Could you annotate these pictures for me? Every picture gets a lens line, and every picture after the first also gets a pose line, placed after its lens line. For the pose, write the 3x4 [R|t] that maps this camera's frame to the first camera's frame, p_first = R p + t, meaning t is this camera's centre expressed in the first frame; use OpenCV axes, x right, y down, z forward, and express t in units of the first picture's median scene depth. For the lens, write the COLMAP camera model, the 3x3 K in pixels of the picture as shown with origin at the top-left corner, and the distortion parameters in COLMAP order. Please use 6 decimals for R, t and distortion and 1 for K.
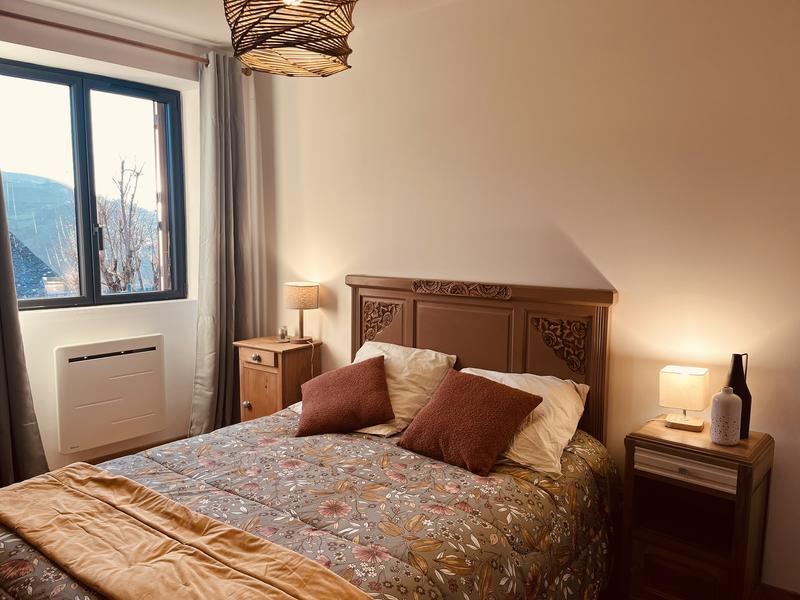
lens RADIAL K [[609.1, 0, 399.7], [0, 609.1, 301.4], [0, 0, 1]] dist [0.054363, -0.064468]
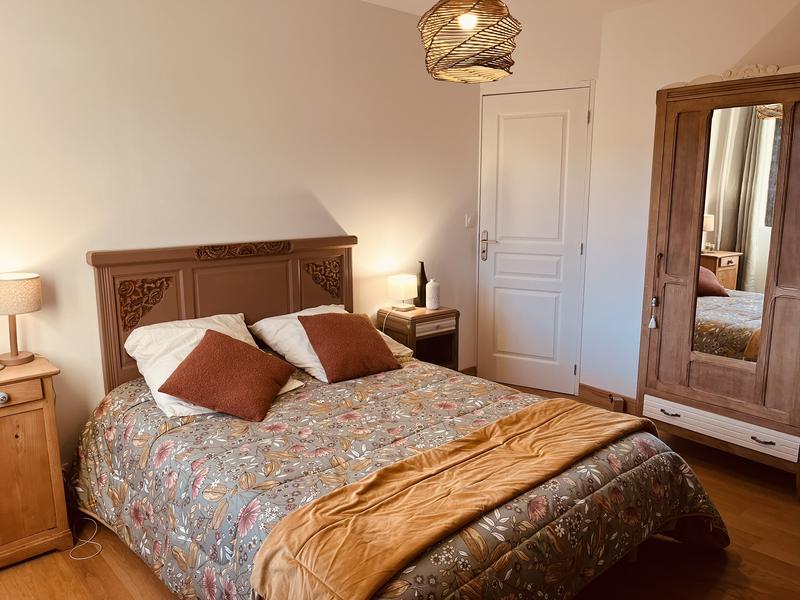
lens RADIAL K [[609.1, 0, 401.2], [0, 609.1, 299.8], [0, 0, 1]] dist [0.054363, -0.064468]
pose [[0.162717, -0.183057, 0.969543, -1.025443], [0.112221, 0.979696, 0.166140, -0.091774], [-0.980270, 0.081769, 0.179956, 0.618377]]
